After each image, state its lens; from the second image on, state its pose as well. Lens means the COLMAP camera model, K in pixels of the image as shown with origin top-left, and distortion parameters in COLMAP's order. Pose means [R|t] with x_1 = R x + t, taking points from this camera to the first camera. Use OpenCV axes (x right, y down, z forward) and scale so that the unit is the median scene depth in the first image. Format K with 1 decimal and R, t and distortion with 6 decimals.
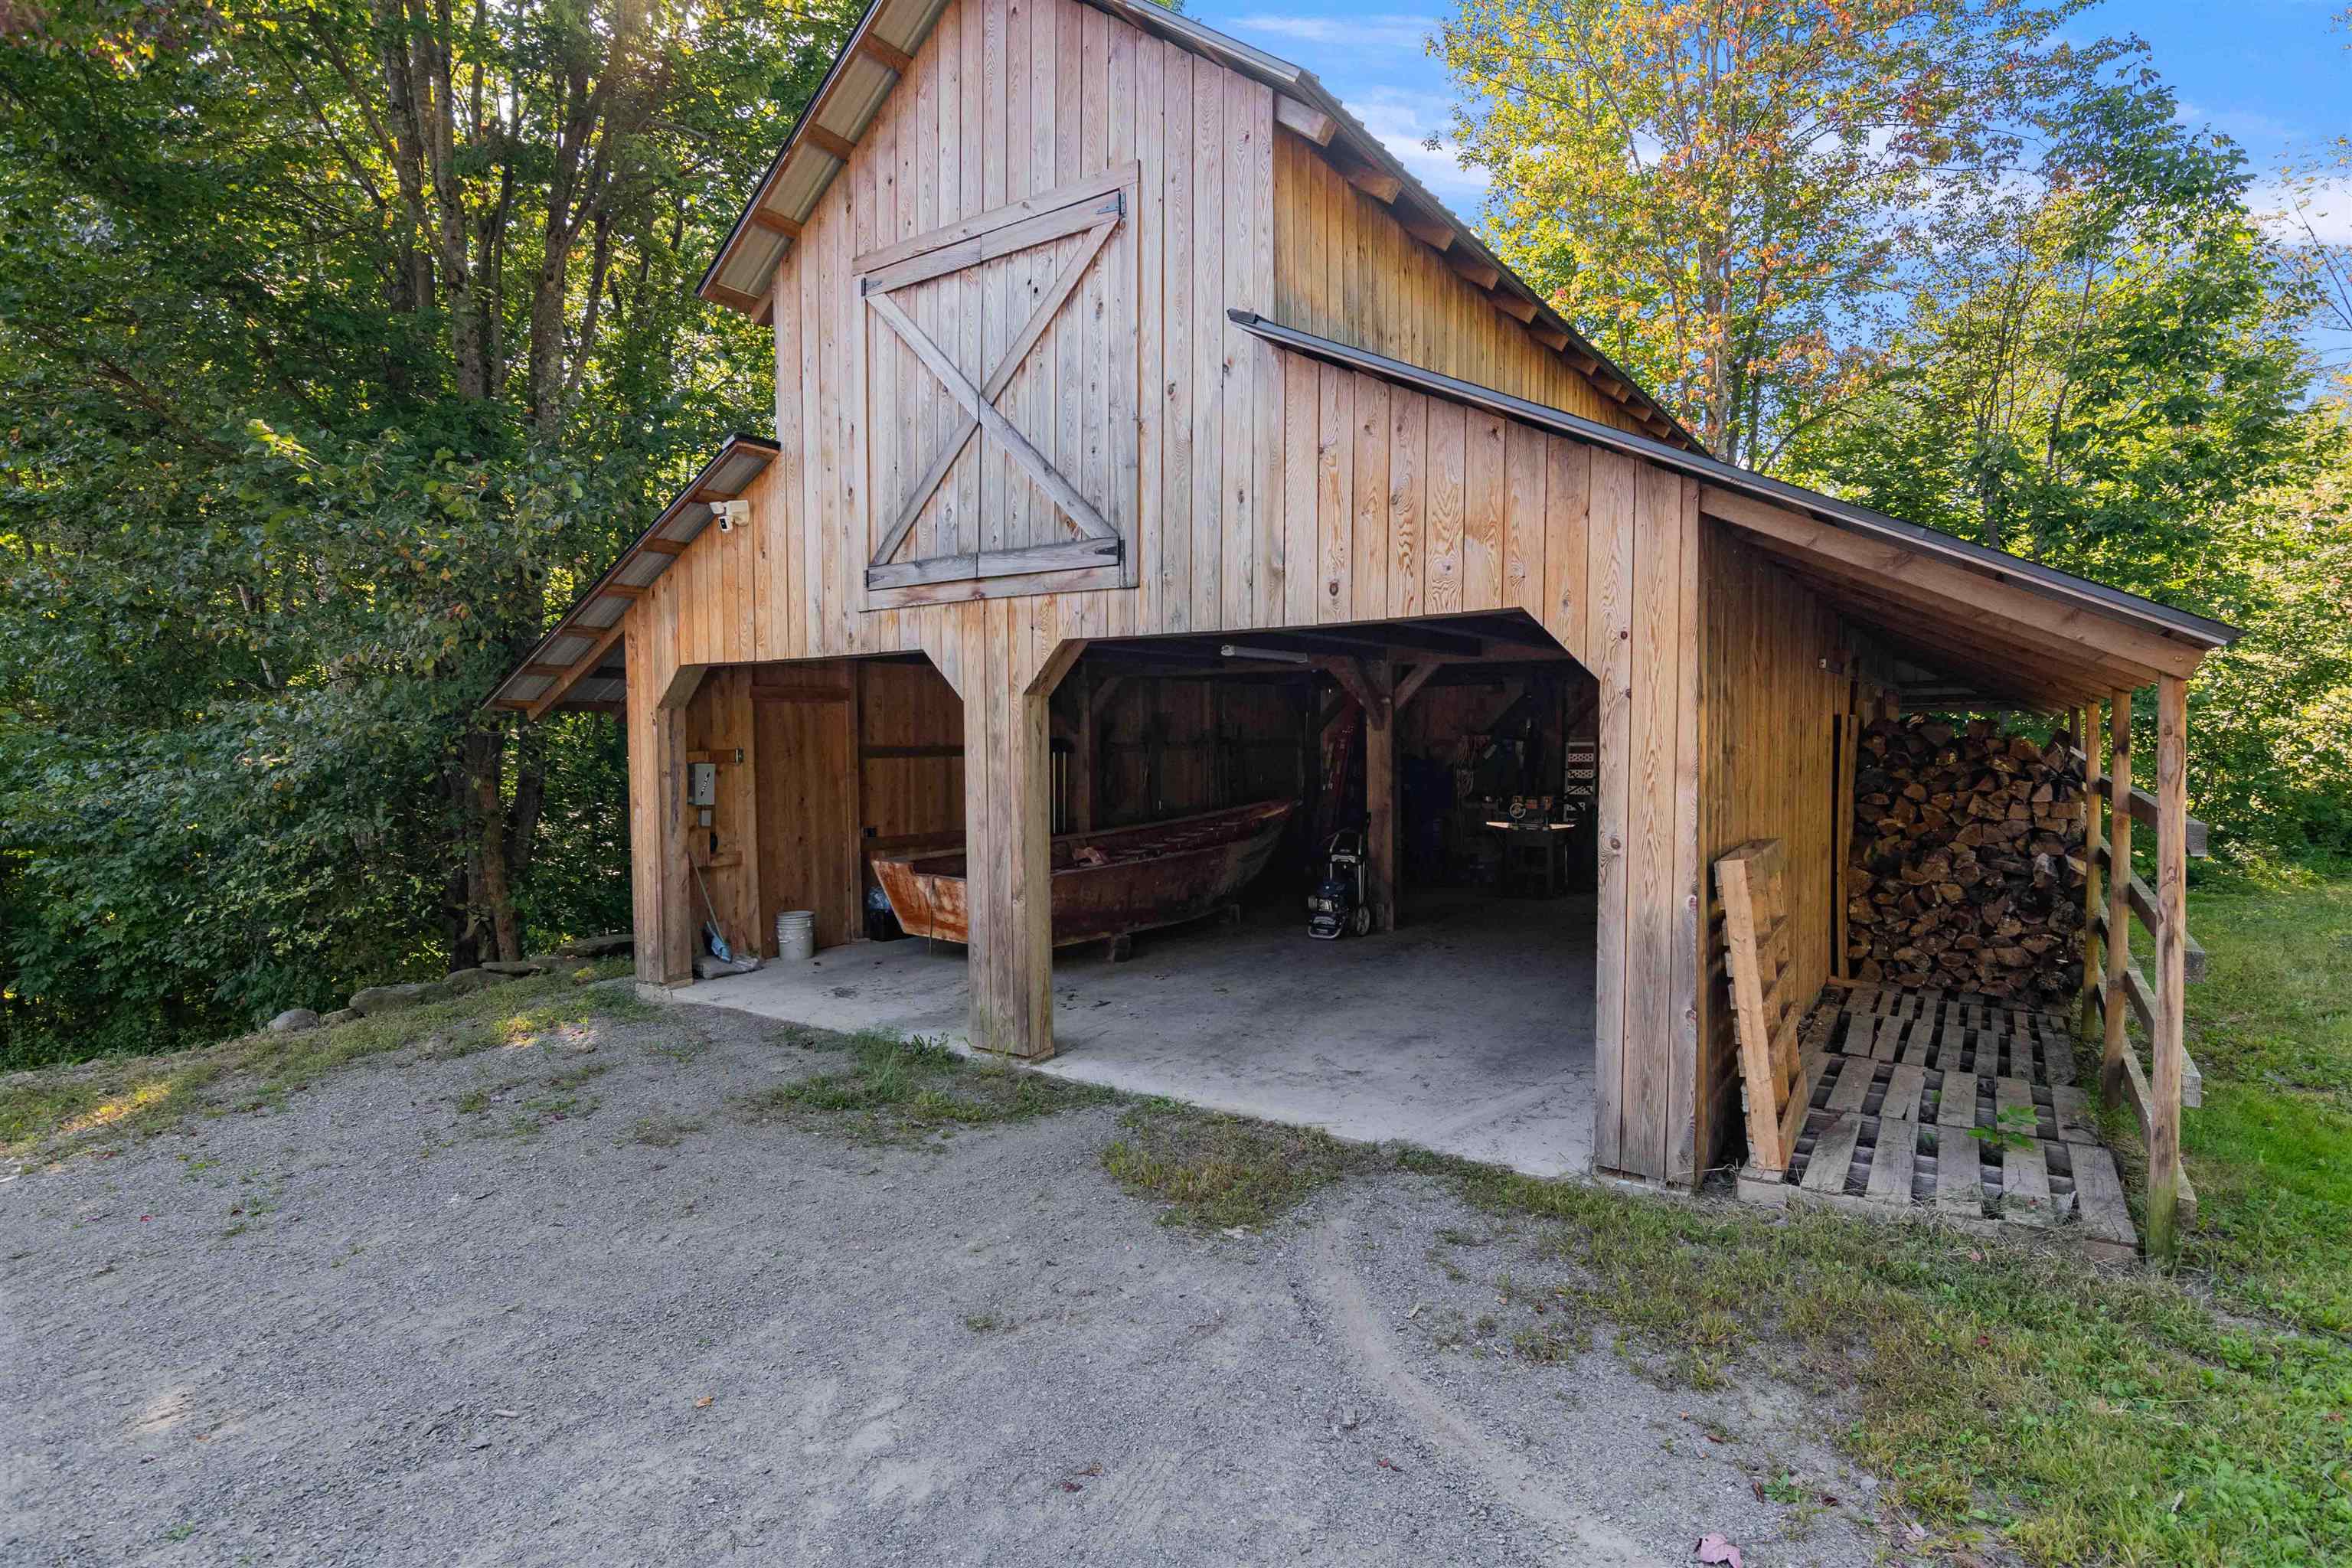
lens RADIAL K [[1191.4, 0, 1175.8], [0, 1191.4, 785.4], [0, 0, 1]] dist [0.004074, -0.000108]
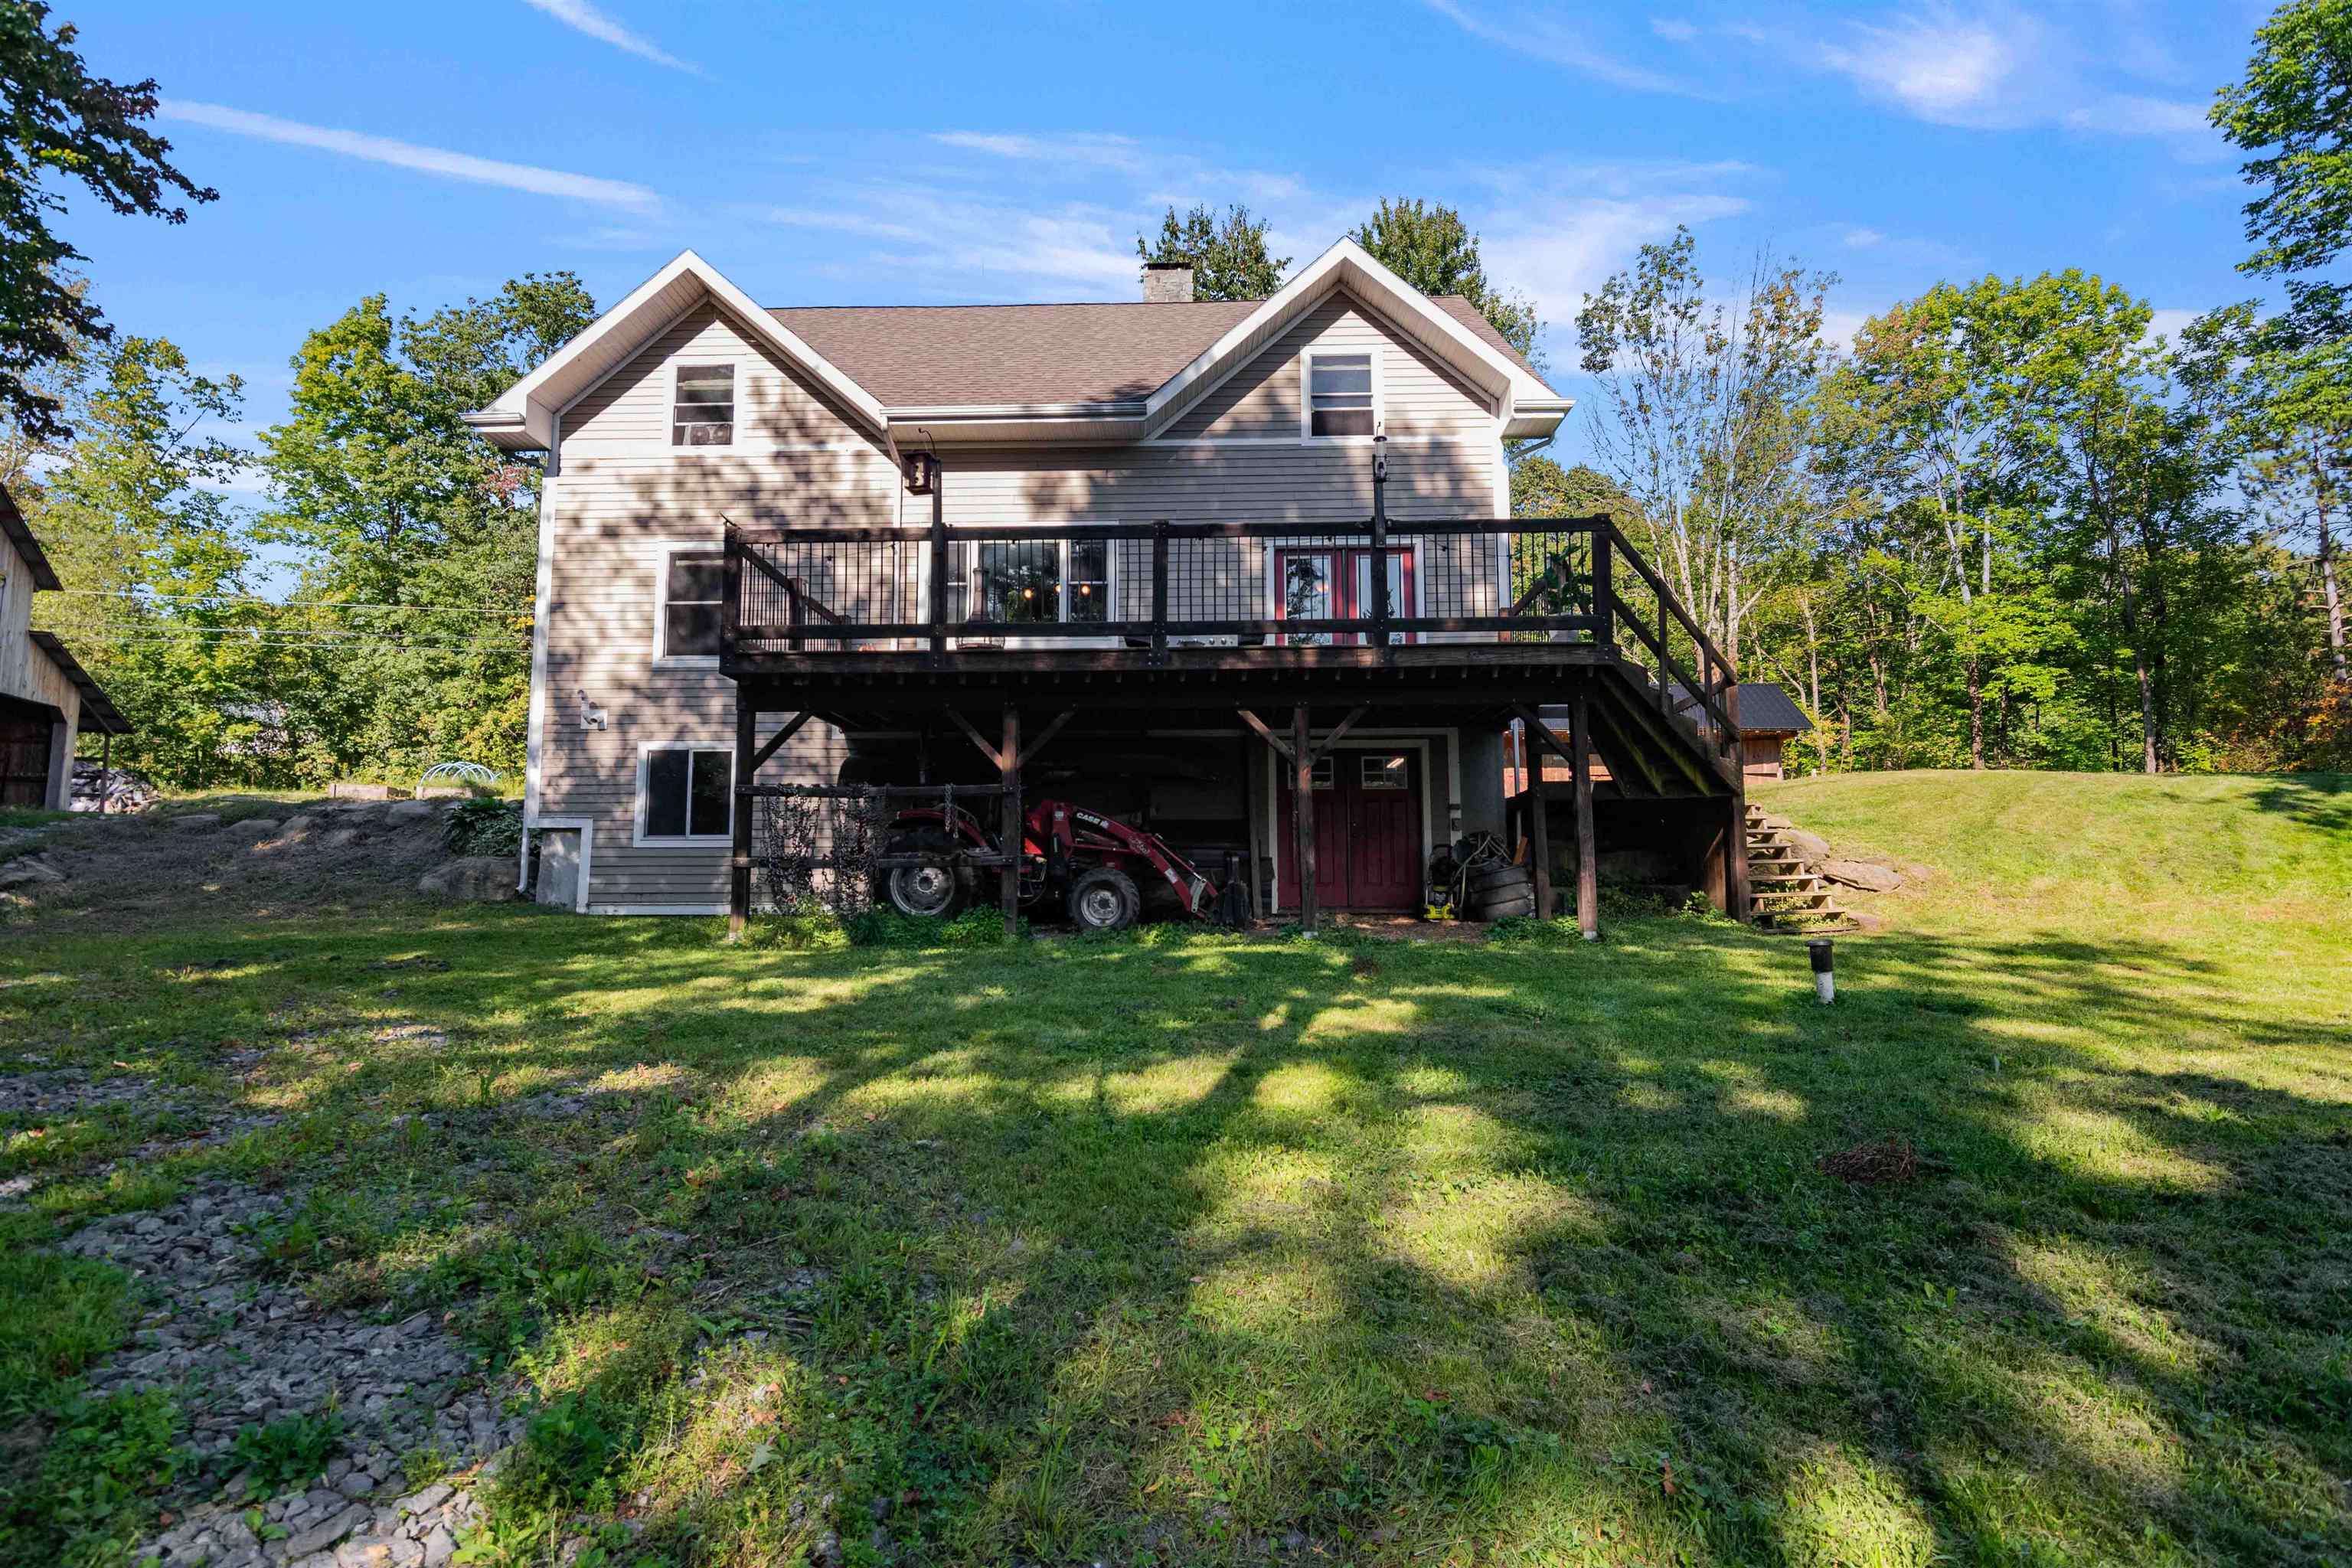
lens RADIAL K [[1140.9, 0, 1176.9], [0, 1140.9, 780.2], [0, 0, 1]] dist [0.004881, 0.000710]
pose [[-0.804631, 0.068770, 0.589779, -4.453869], [0.031803, 0.996836, -0.072845, 0.466100], [-0.592923, -0.039856, -0.804272, 1.464708]]
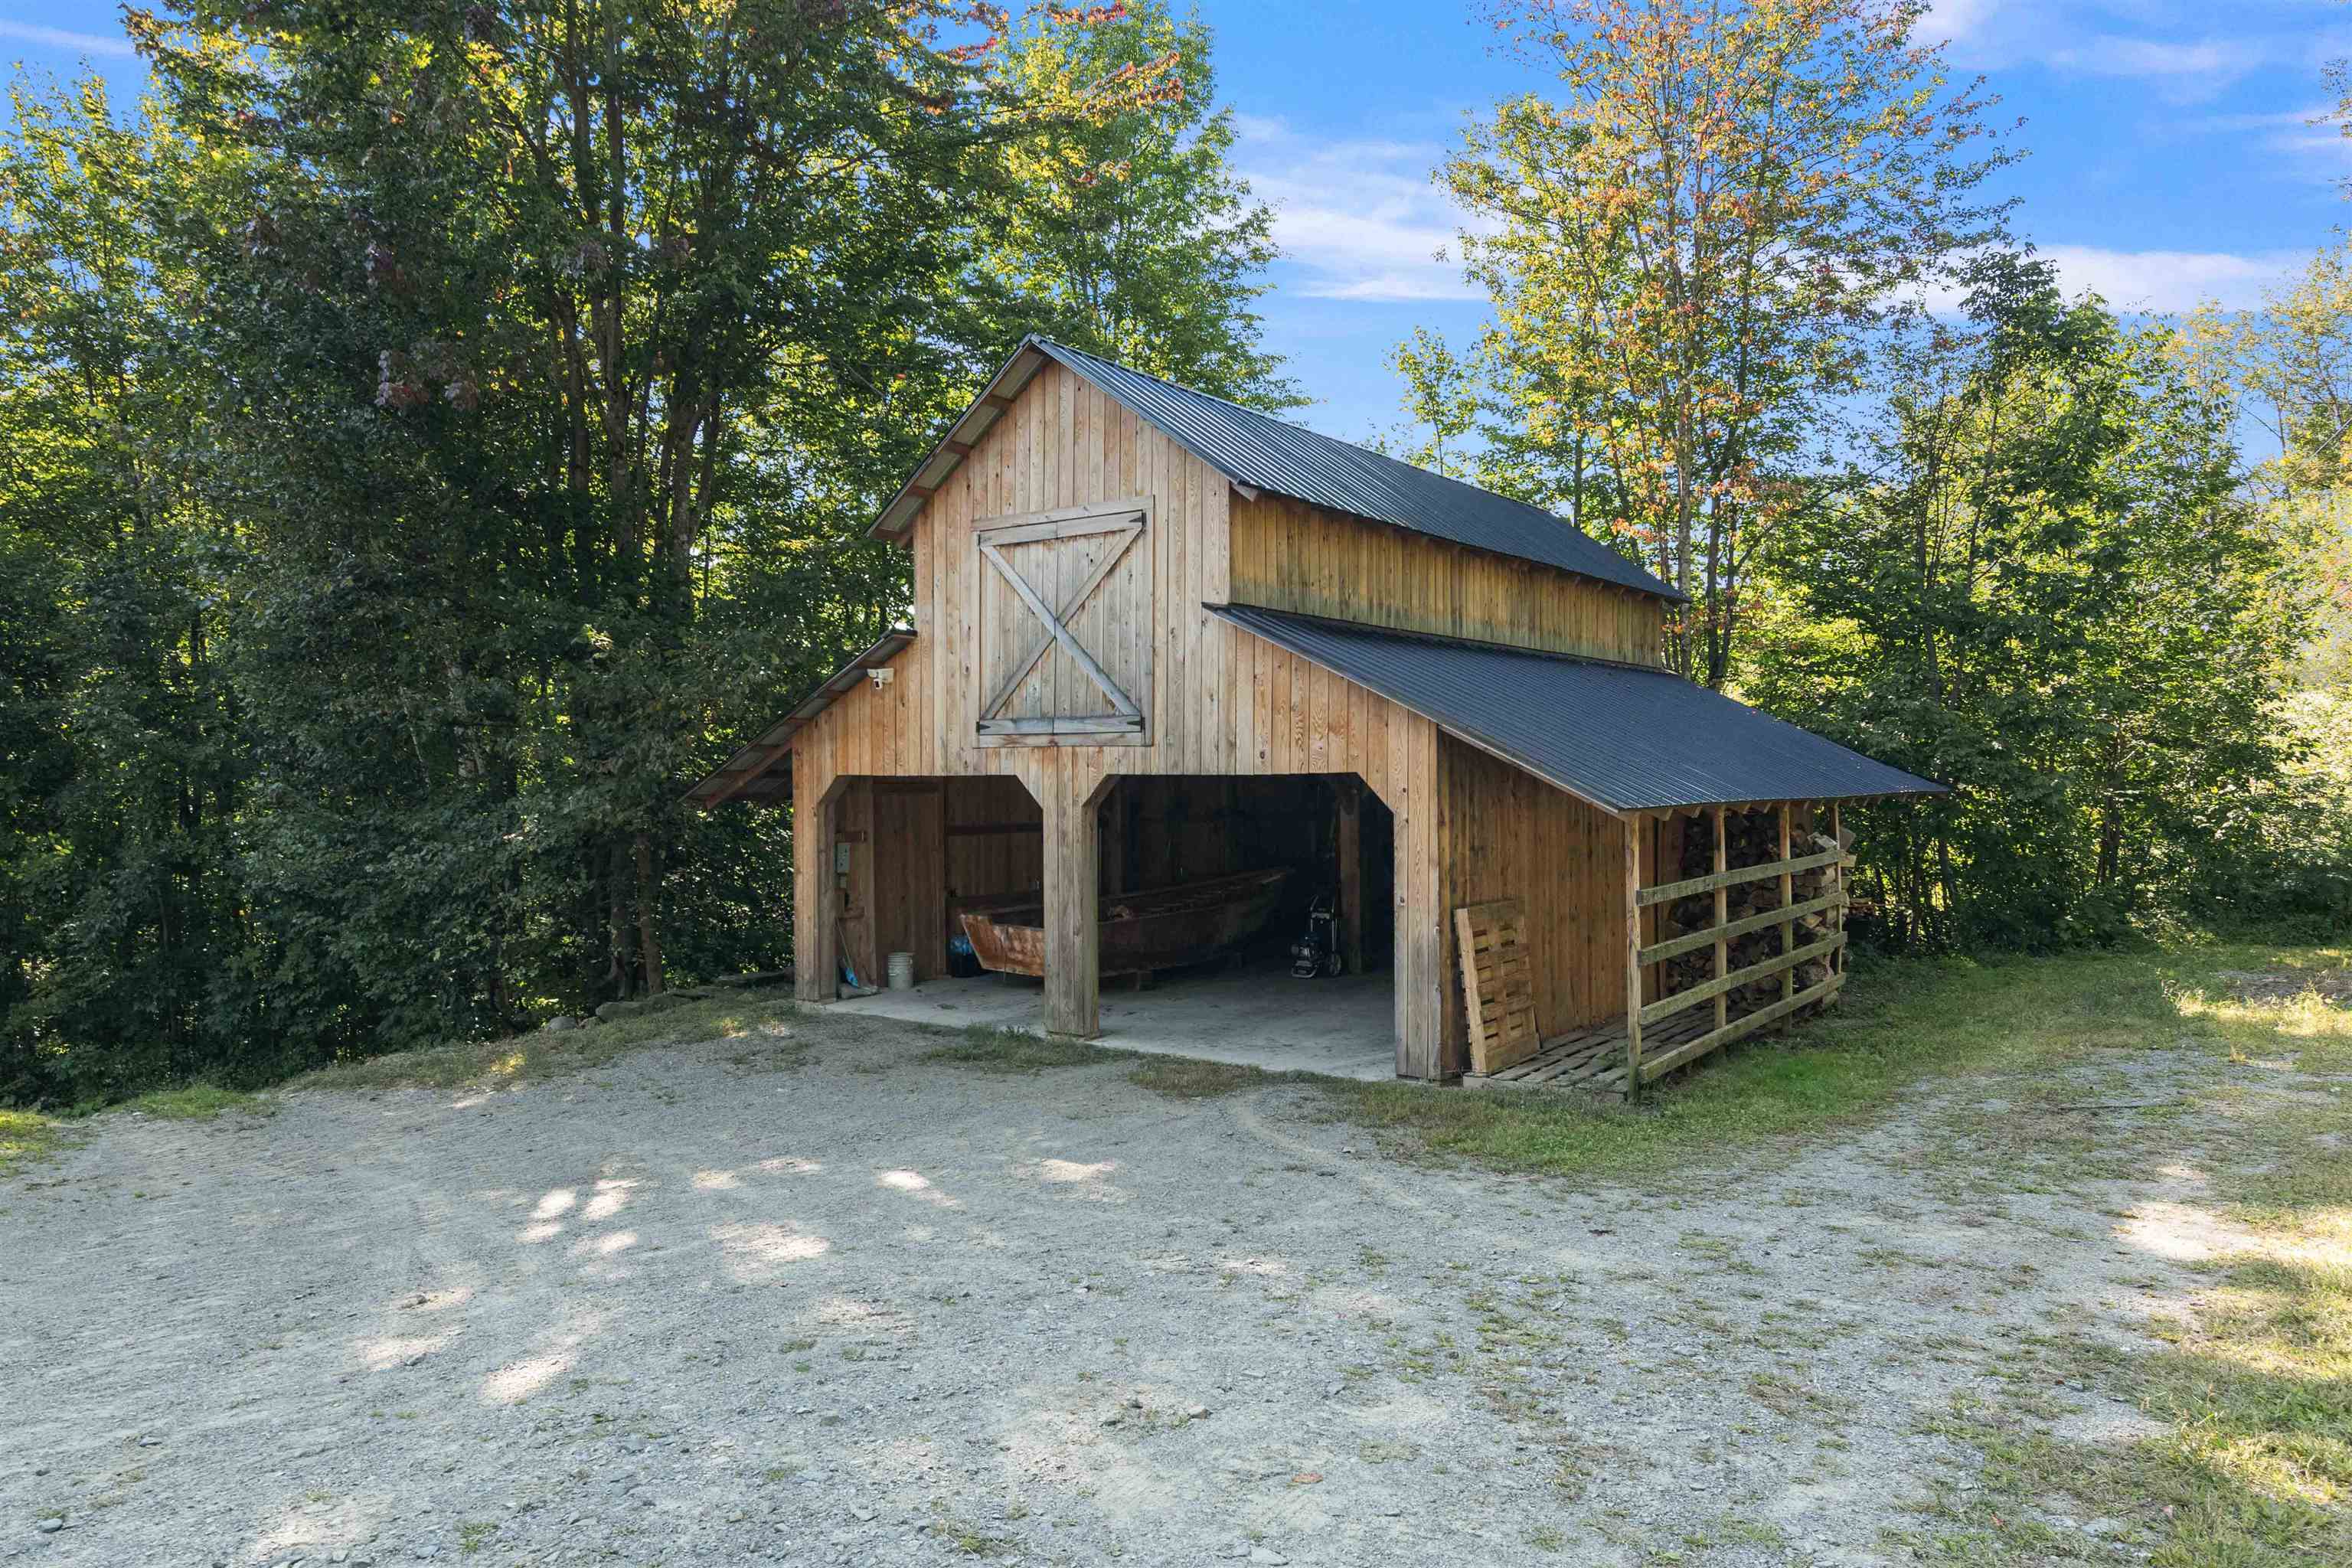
lens RADIAL K [[1532.7, 0, 1172.6], [0, 1532.7, 783.3], [0, 0, 1]] dist [-0.001525, 0.000843]
pose [[0.999337, 0.001769, -0.036353, 0.063872], [-0.003019, 0.999405, -0.034370, -0.035024], [0.036271, 0.034457, 0.998748, -0.978836]]
